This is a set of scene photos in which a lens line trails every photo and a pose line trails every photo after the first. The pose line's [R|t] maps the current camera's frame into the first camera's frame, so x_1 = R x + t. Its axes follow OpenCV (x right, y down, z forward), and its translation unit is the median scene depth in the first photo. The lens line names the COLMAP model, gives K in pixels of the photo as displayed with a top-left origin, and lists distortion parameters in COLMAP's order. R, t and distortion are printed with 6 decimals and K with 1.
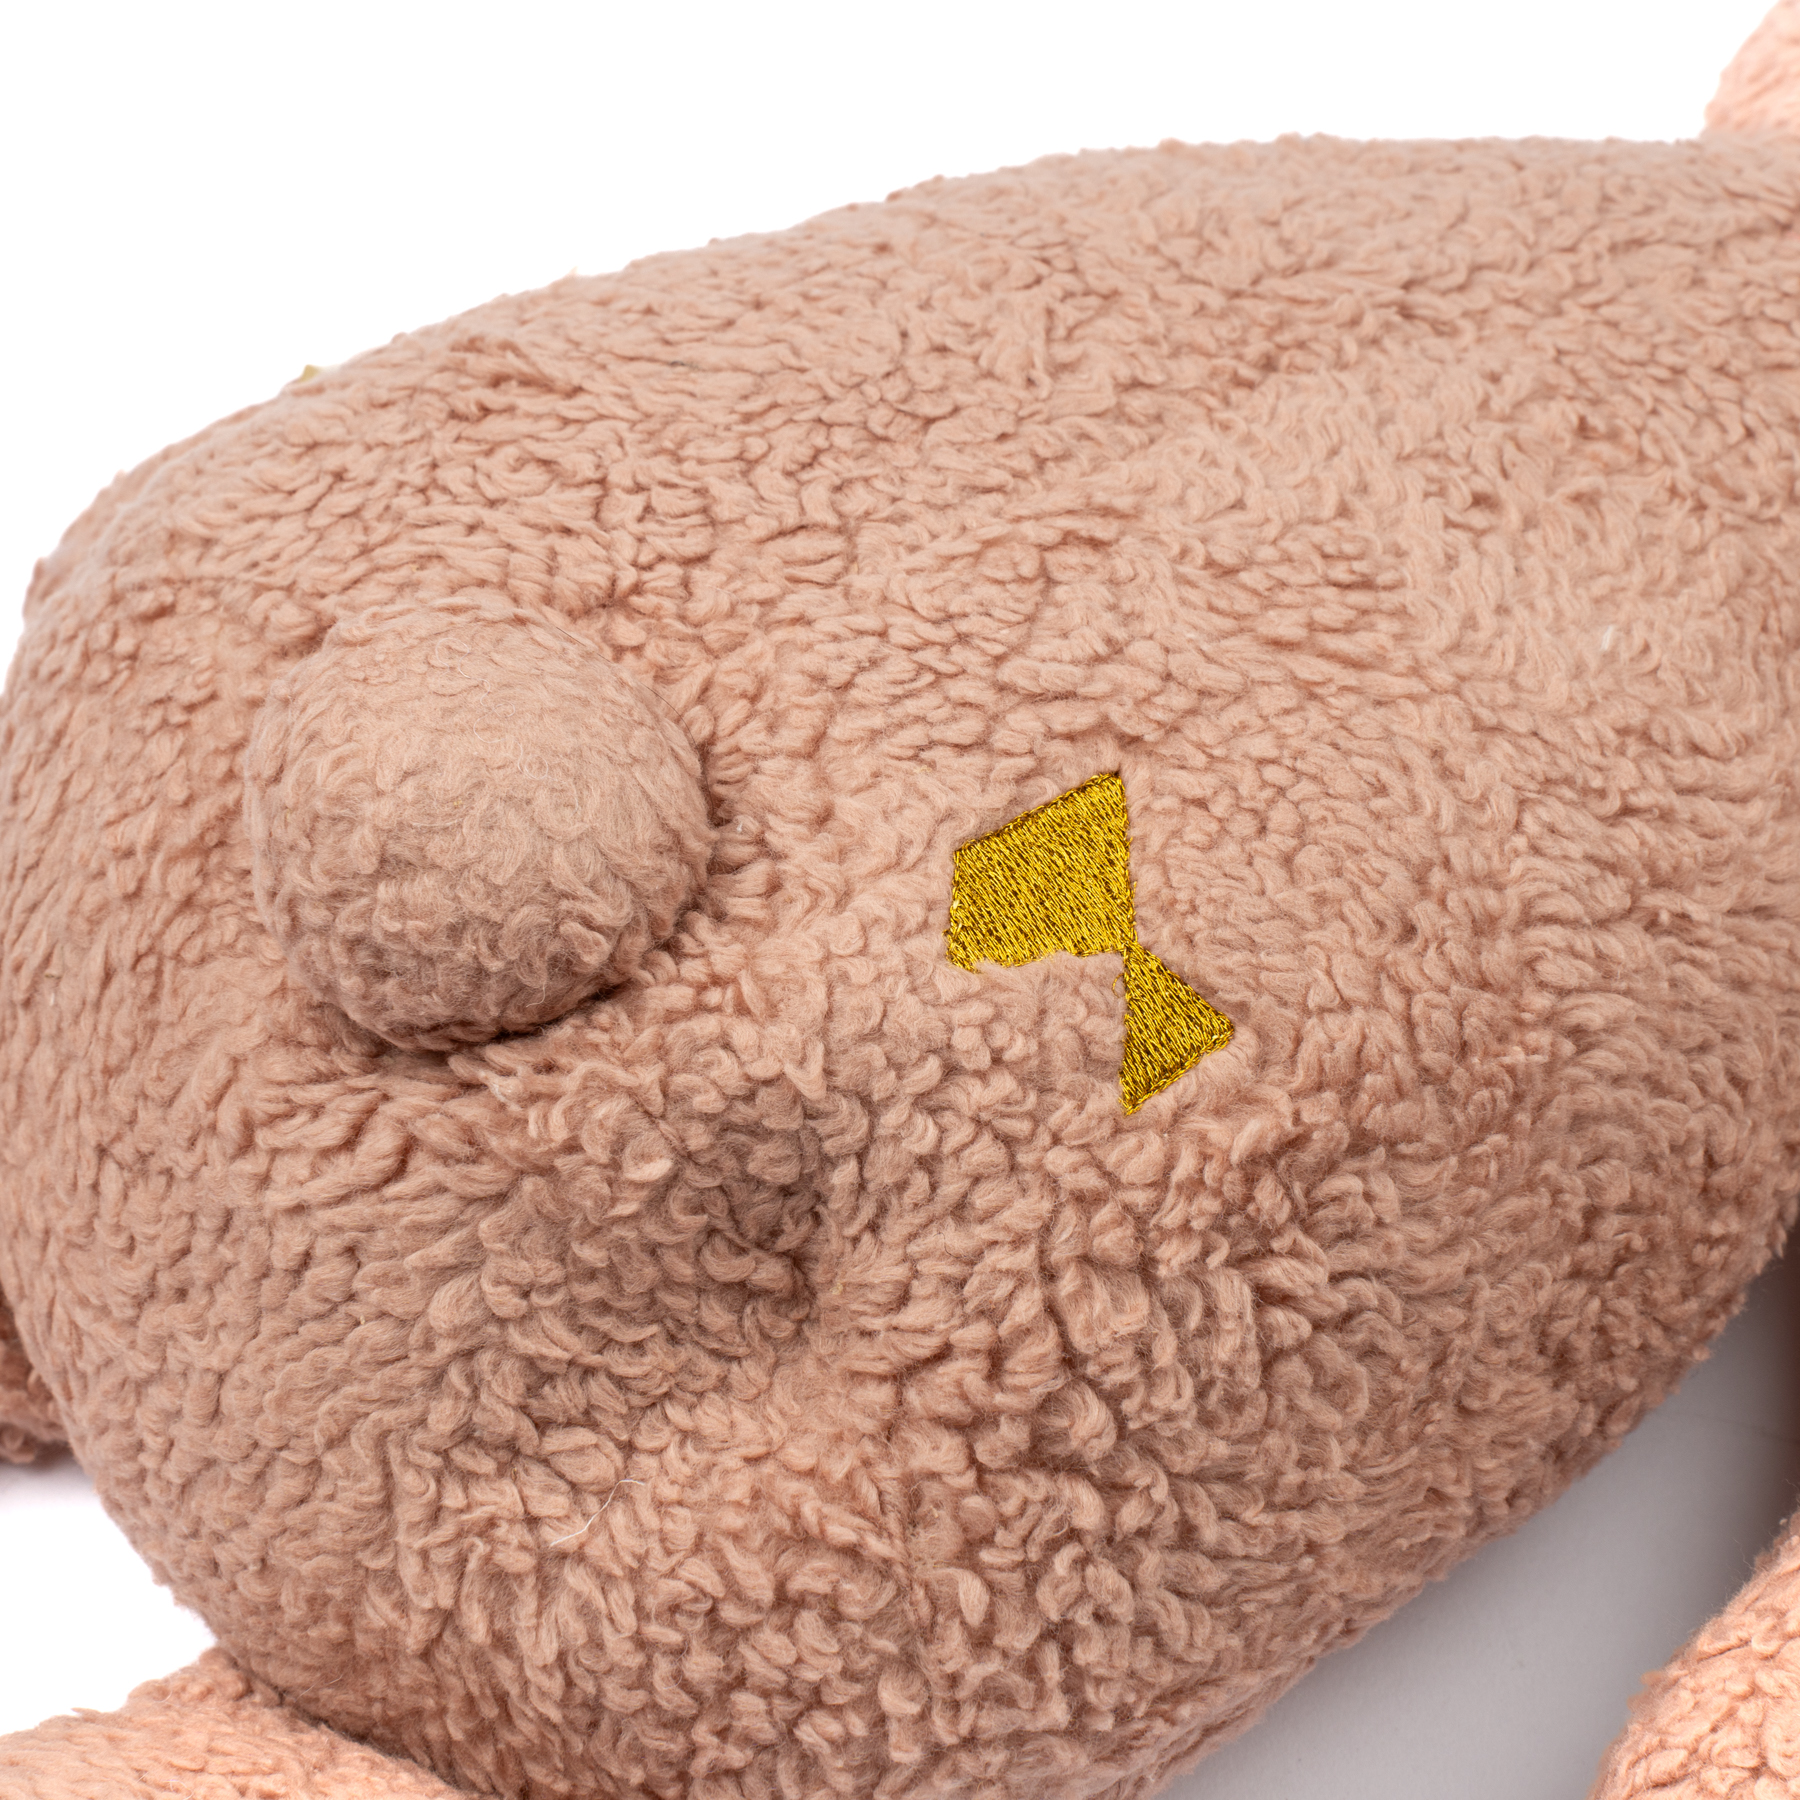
lens RADIAL K [[6067.7, 0, 899.1], [0, 6067.7, 901.1], [0, 0, 1]] dist [-0.038149, 0.000000]
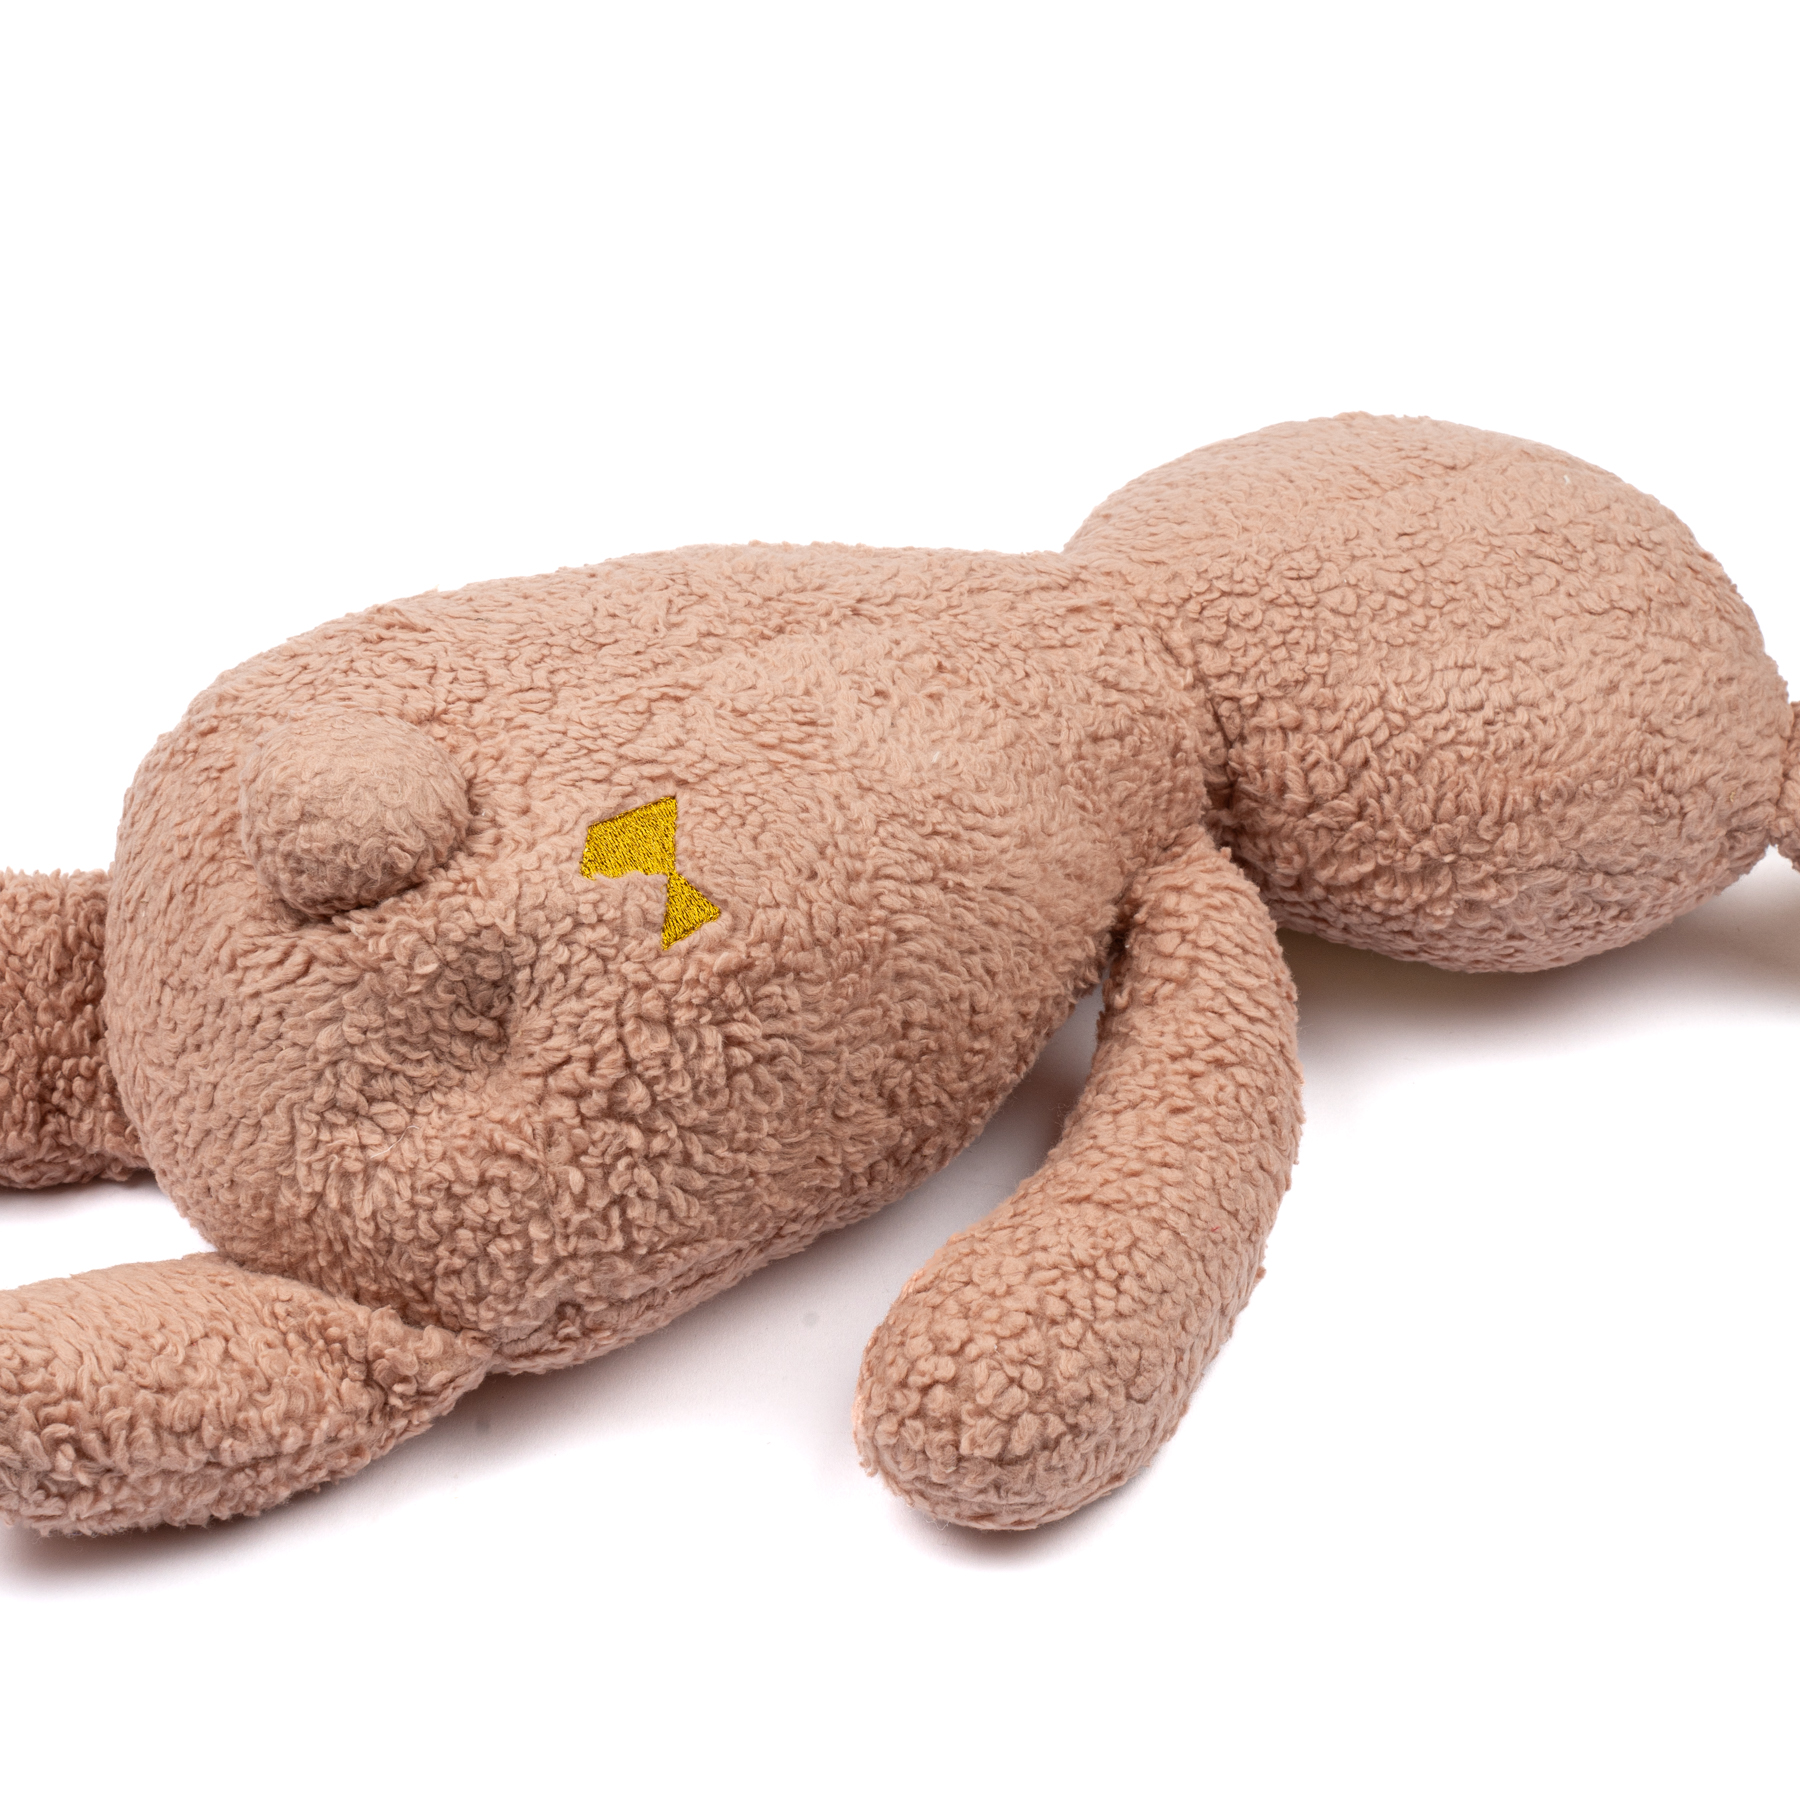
lens RADIAL K [[4483.5, 0, 901.5], [0, 4483.5, 898.6], [0, 0, 1]] dist [0.023167, 0.000000]
pose [[0.999581, 0.027784, -0.008174, 0.124466], [-0.028667, 0.989321, -0.142903, 0.222732], [0.004116, 0.143078, 0.989703, -0.467651]]
